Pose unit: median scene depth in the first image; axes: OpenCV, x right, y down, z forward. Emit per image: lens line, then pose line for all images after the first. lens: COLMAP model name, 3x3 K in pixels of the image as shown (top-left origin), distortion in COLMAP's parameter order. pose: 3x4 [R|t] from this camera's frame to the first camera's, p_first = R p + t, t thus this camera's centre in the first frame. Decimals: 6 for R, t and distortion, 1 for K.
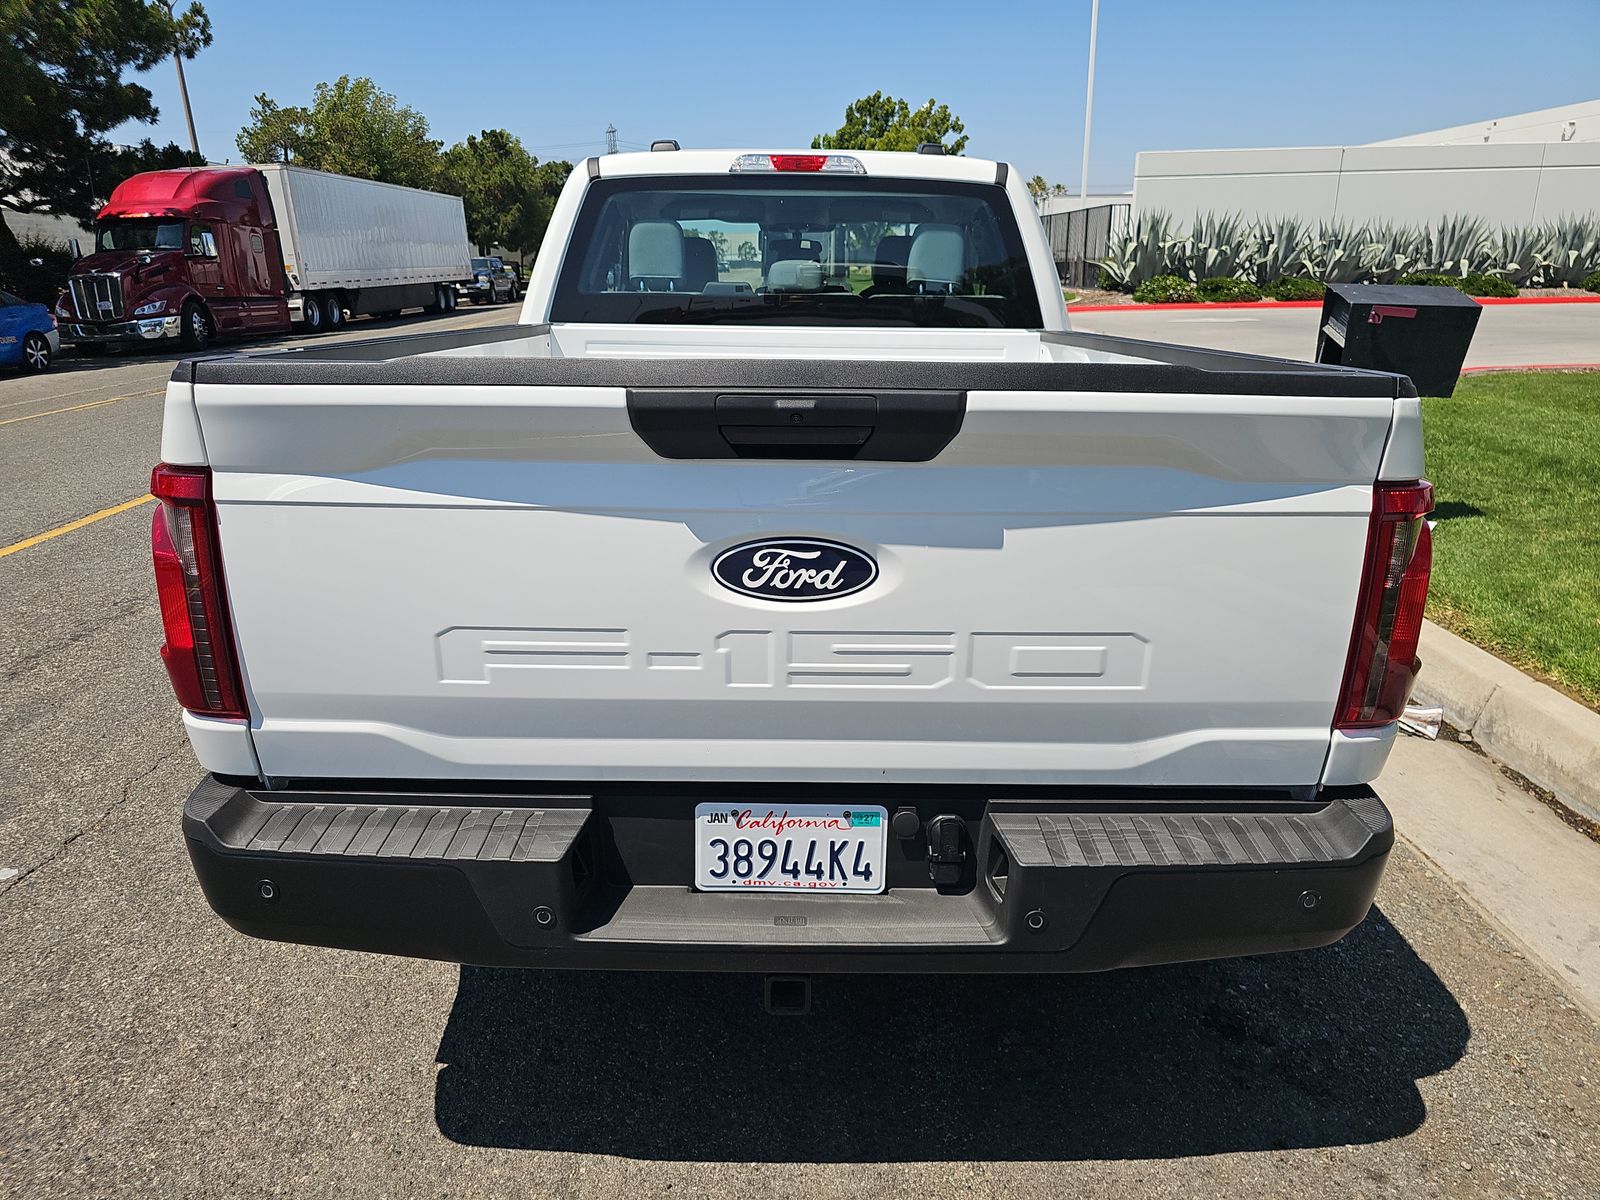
lens RADIAL K [[1078.6, 0, 796.0], [0, 1078.6, 606.2], [0, 0, 1]] dist [0.025796, -0.009402]
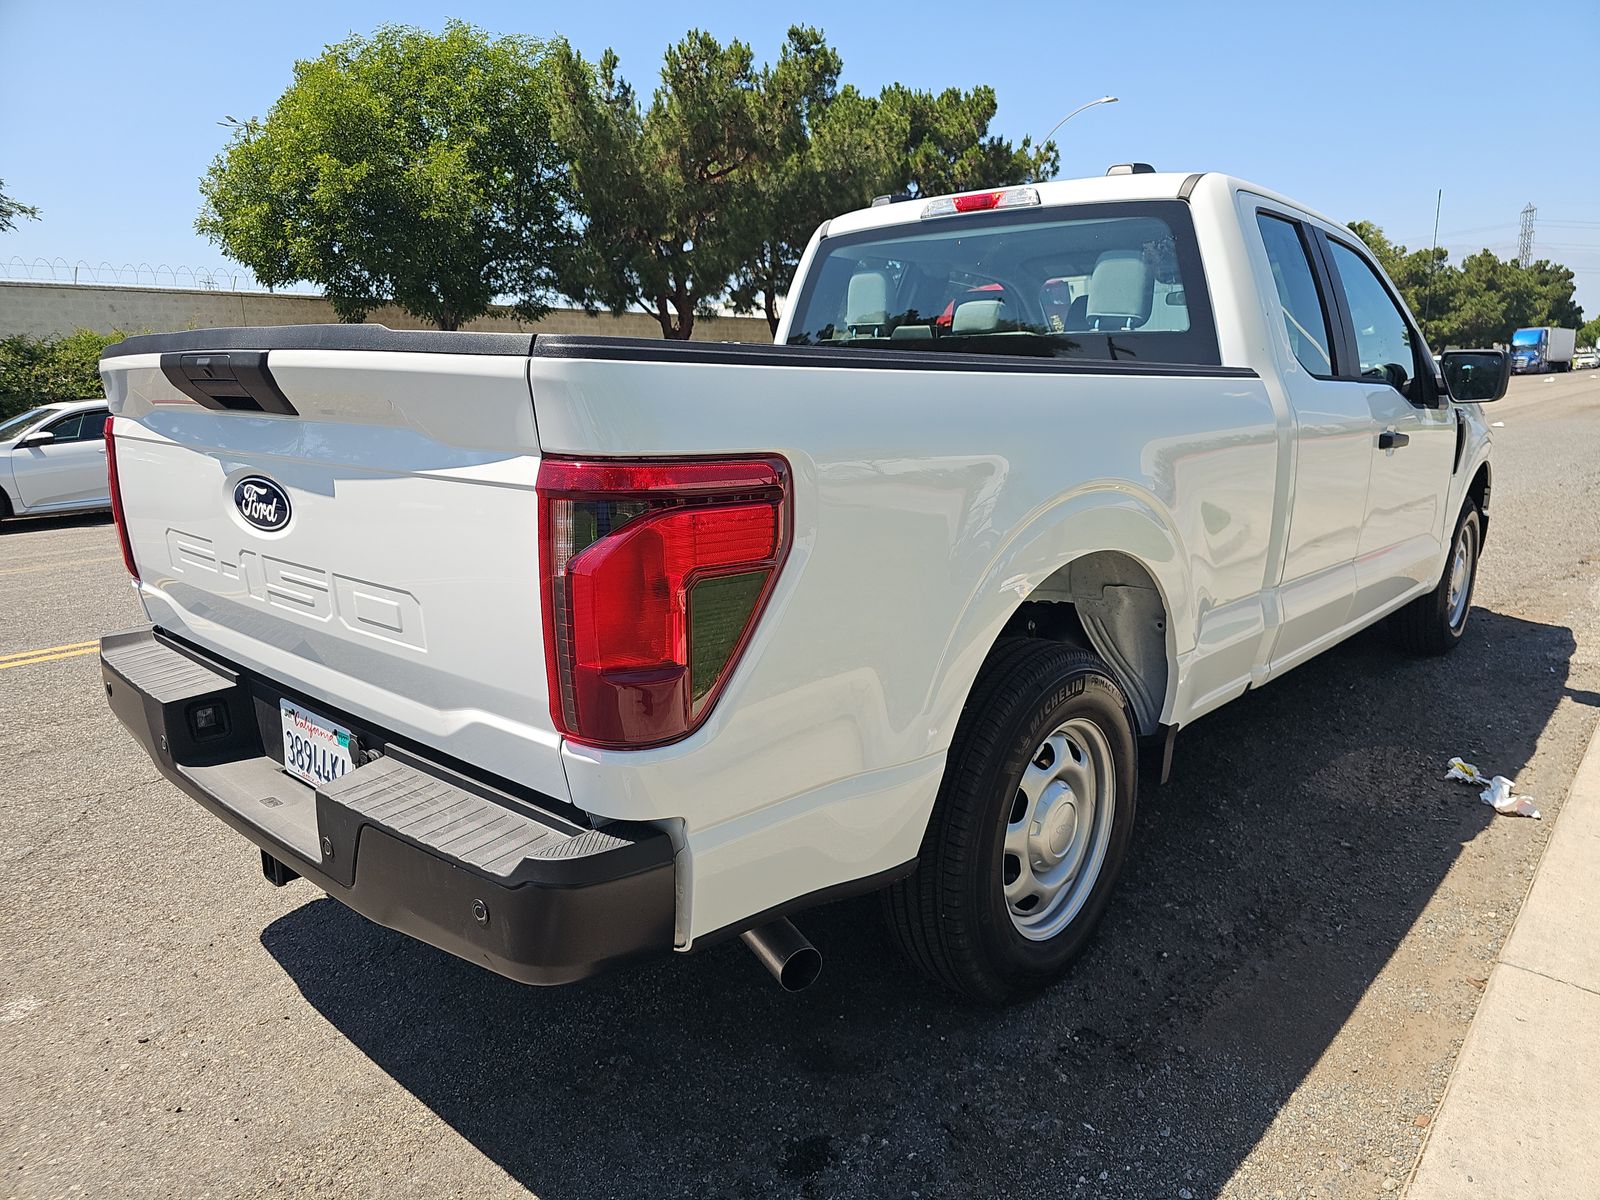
lens RADIAL K [[1078.6, 0, 803.3], [0, 1078.6, 610.1], [0, 0, 1]] dist [0.025796, -0.009402]
pose [[0.745504, 0.136830, -0.652305, 0.575582], [-0.190596, 0.981596, -0.011924, -0.007889], [0.638669, 0.133216, 0.757863, 0.212945]]
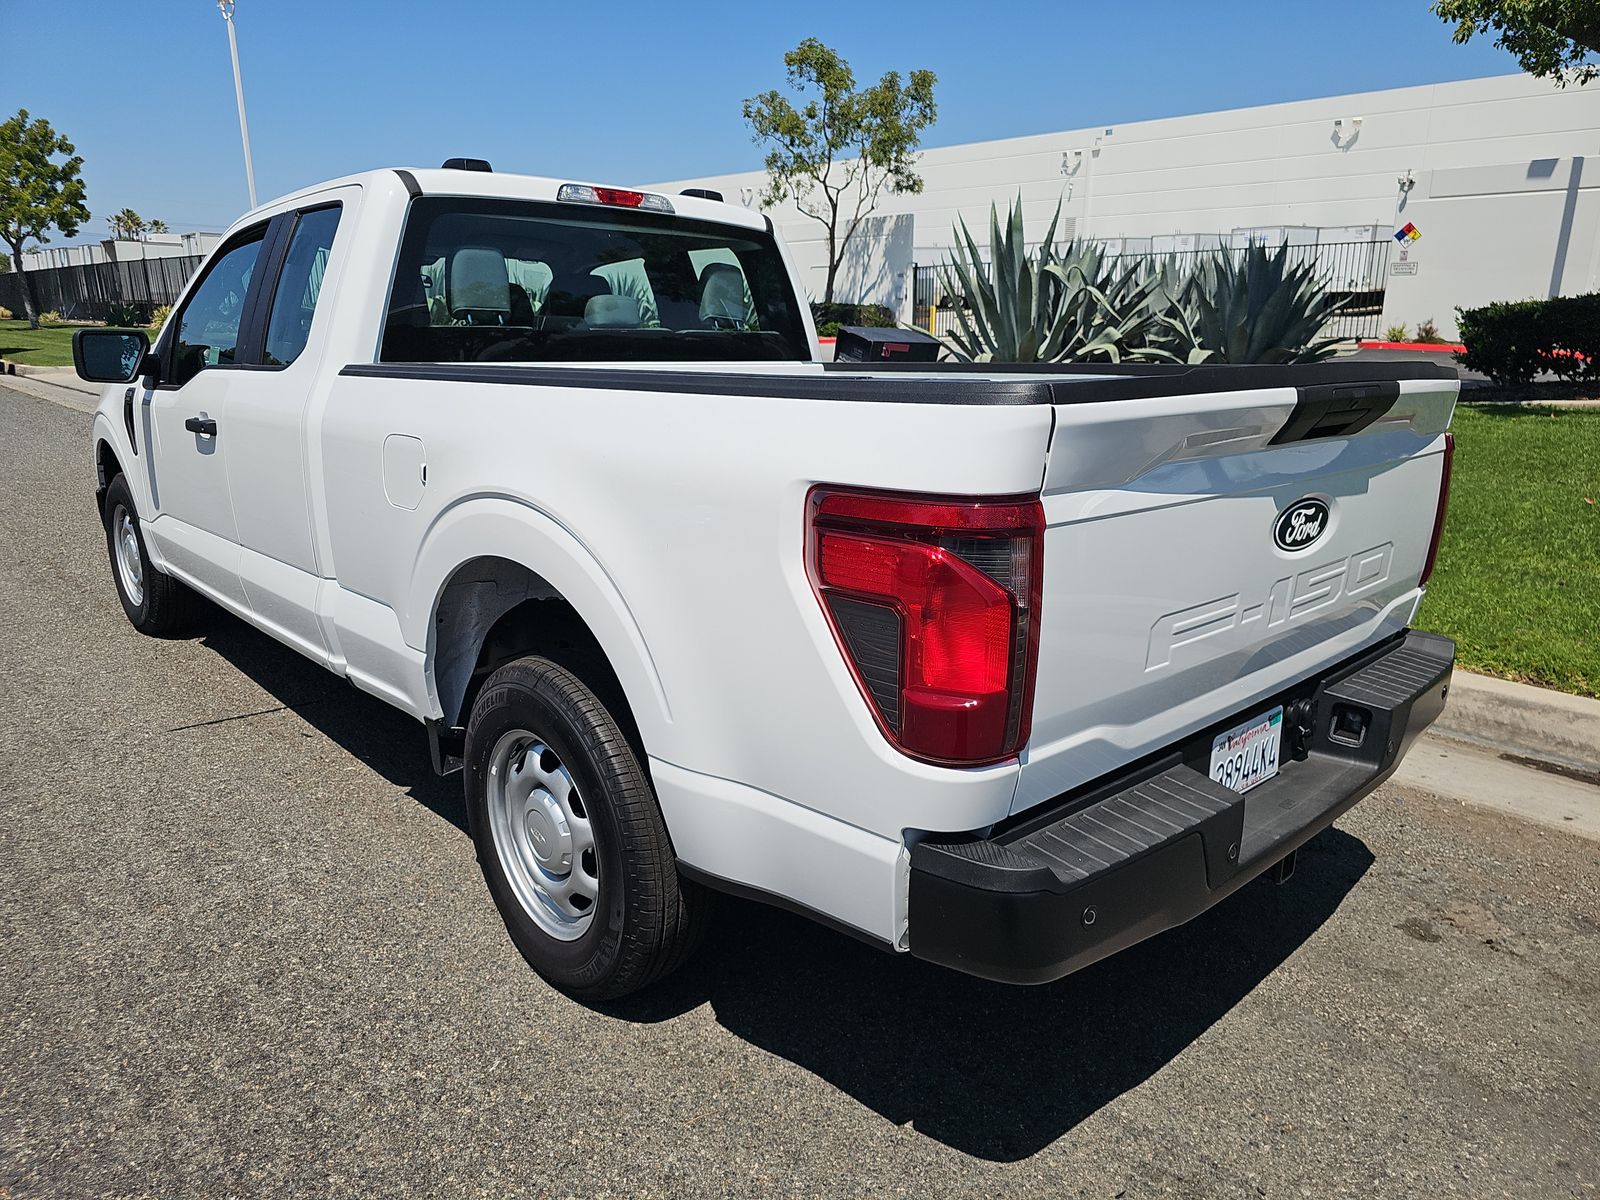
lens RADIAL K [[1078.6, 0, 796.4], [0, 1078.6, 594.1], [0, 0, 1]] dist [0.025796, -0.009402]
pose [[0.727074, -0.163143, 0.666894, -0.596339], [0.196845, 0.980112, 0.025157, -0.046907], [-0.657735, 0.112984, 0.744728, 0.197184]]
